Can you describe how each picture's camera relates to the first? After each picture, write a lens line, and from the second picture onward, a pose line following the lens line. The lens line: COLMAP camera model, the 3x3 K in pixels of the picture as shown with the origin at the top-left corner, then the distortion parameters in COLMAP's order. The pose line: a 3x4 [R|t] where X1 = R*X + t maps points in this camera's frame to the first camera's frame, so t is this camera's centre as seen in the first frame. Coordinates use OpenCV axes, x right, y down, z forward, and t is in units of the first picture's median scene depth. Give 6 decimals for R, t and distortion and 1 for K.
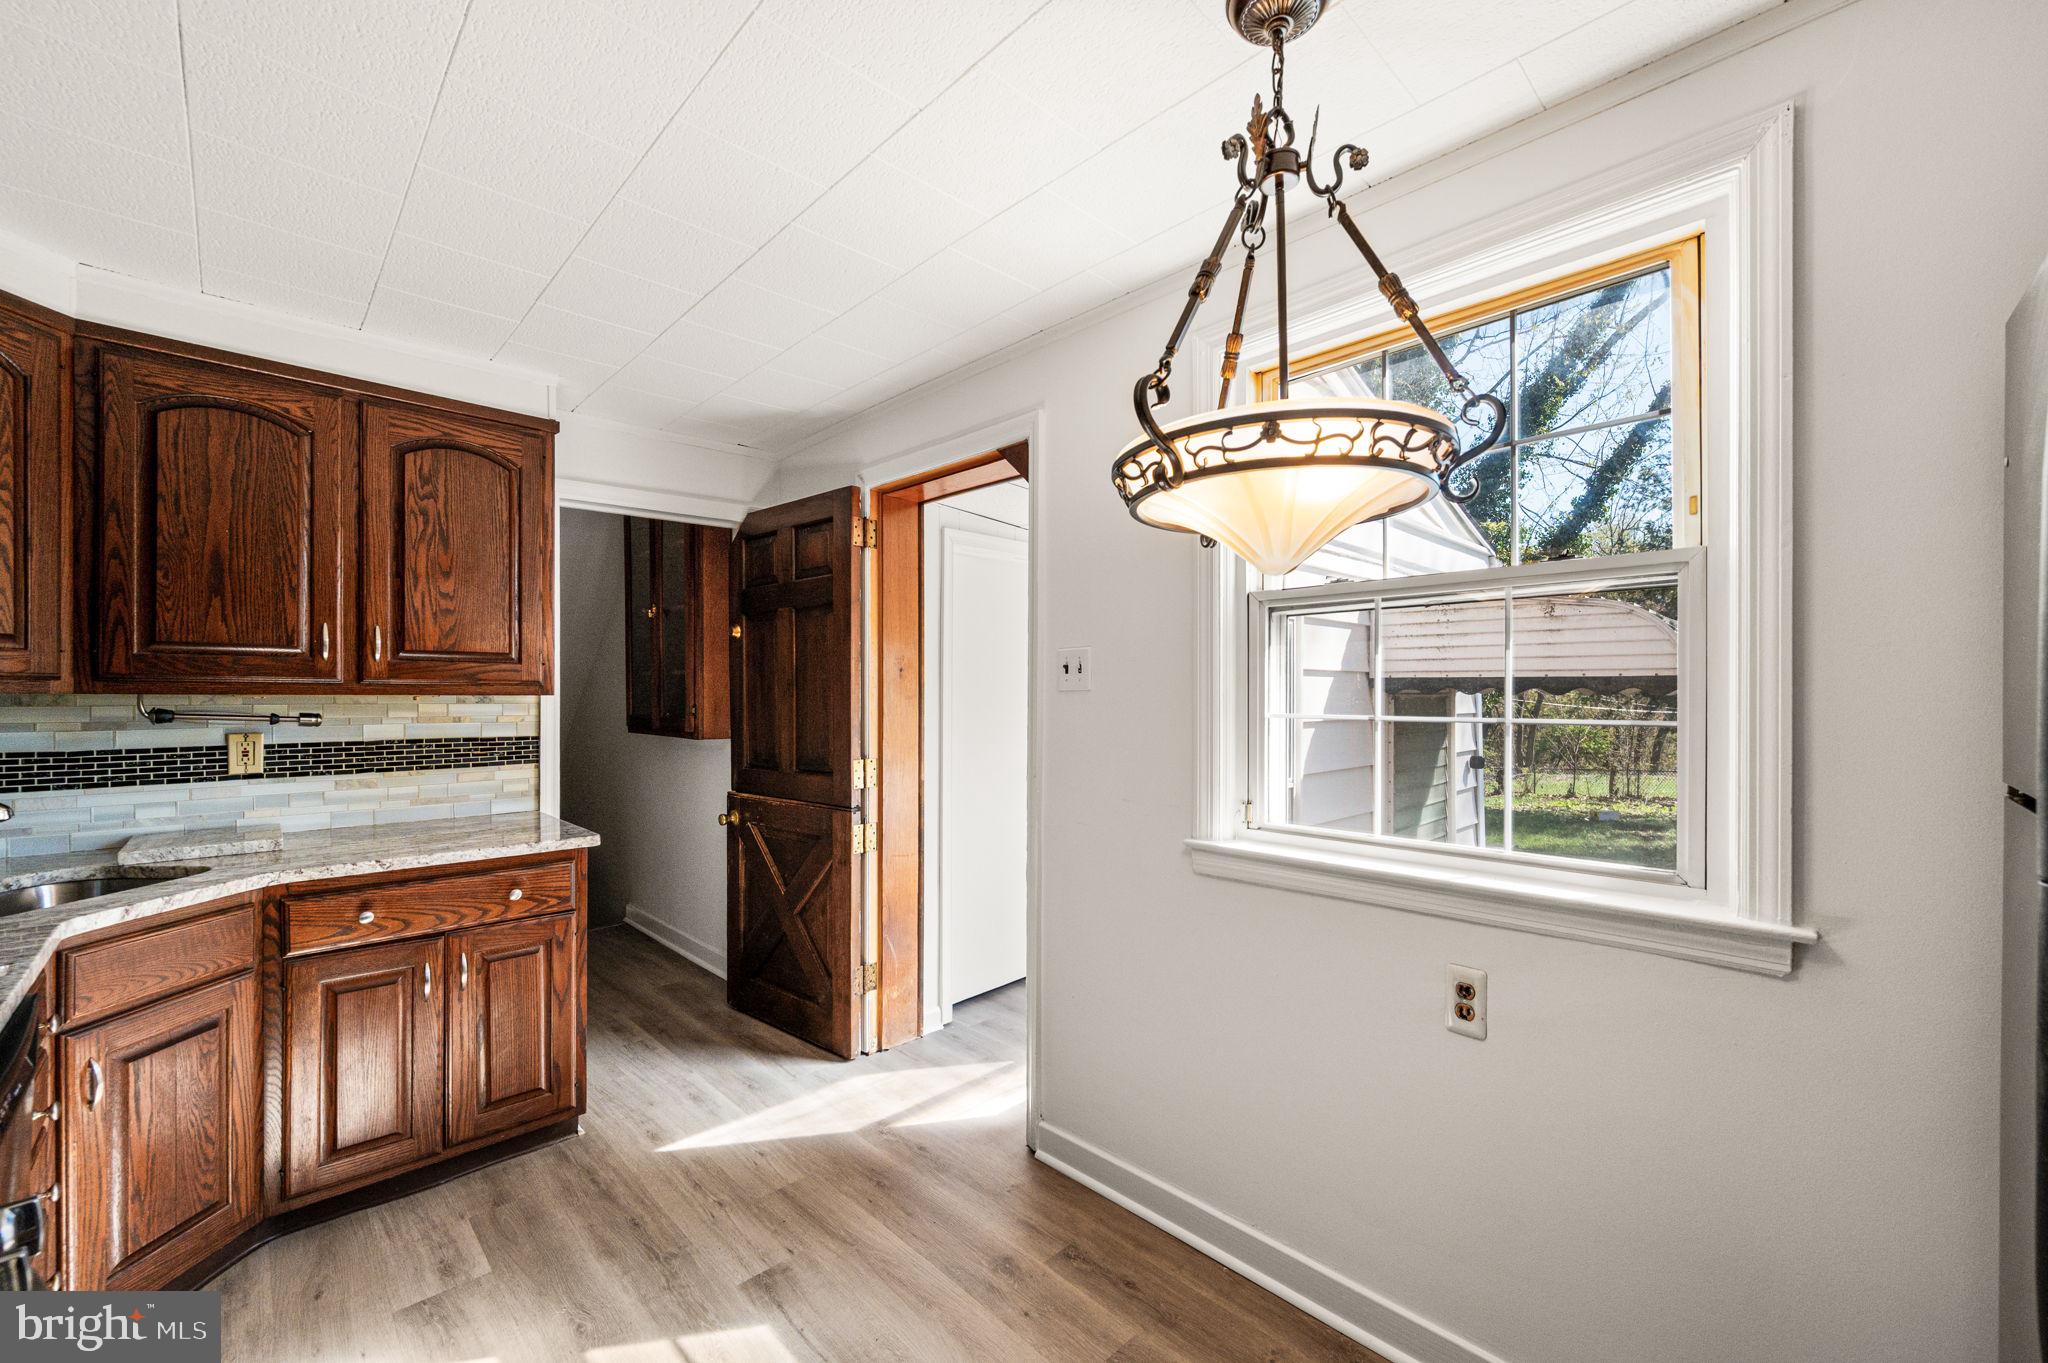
lens RADIAL K [[816.9, 0, 1043.5], [0, 816.9, 679.8], [0, 0, 1]] dist [0.001261, -0.000147]
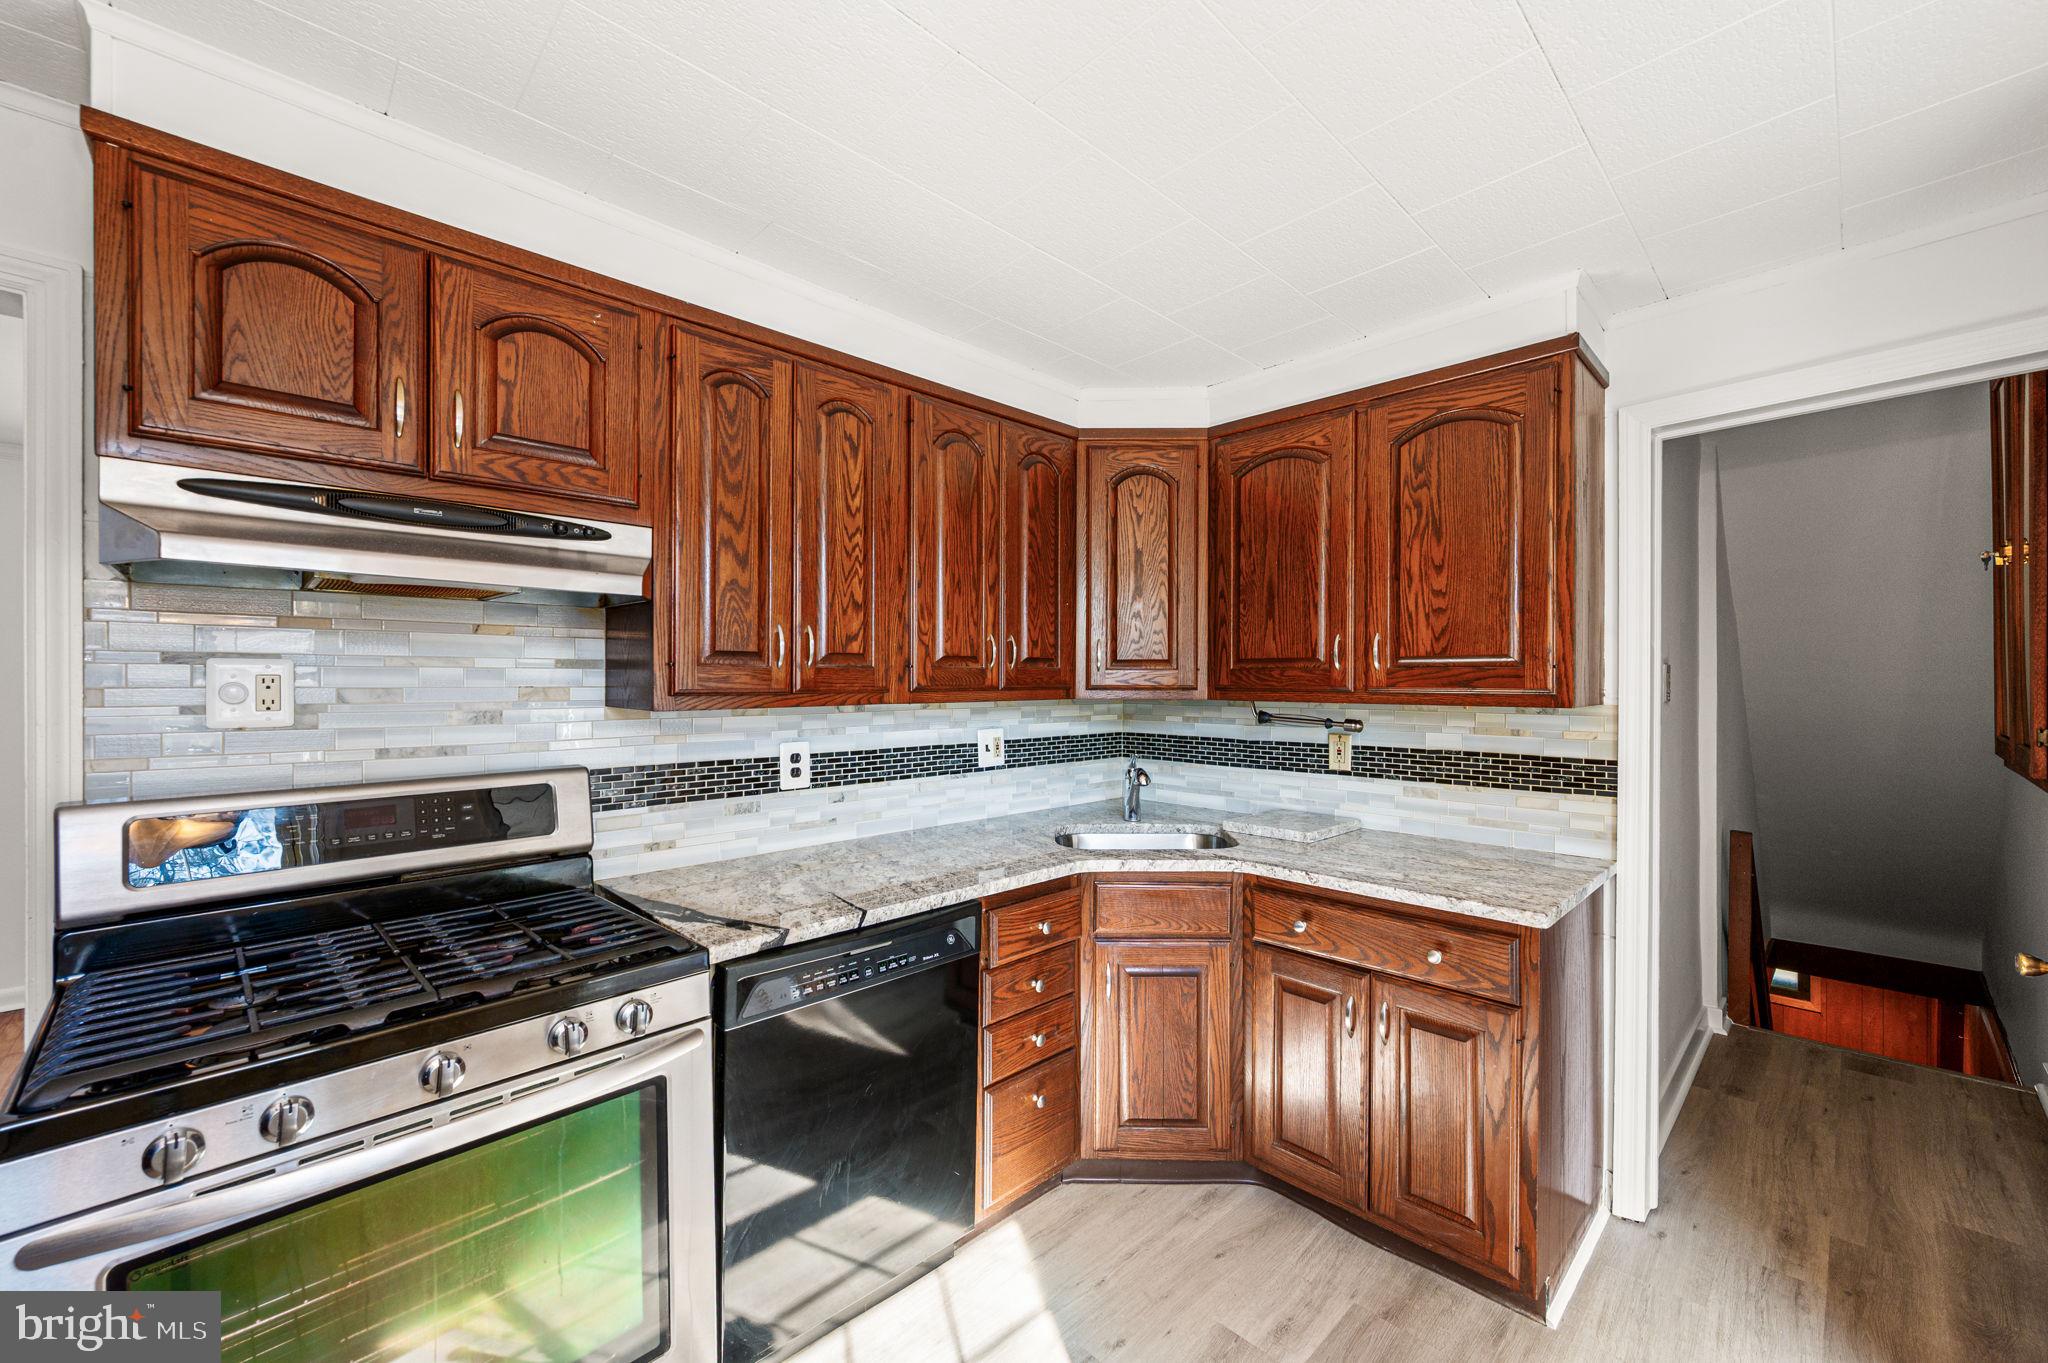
lens RADIAL K [[816.9, 0, 1043.5], [0, 816.9, 679.8], [0, 0, 1]] dist [0.001261, -0.000147]
pose [[-0.021424, 0.000824, -0.999770, 0.167355], [0.019365, 0.999812, 0.000409, -0.018805], [0.999583, -0.019352, -0.021436, 0.625602]]
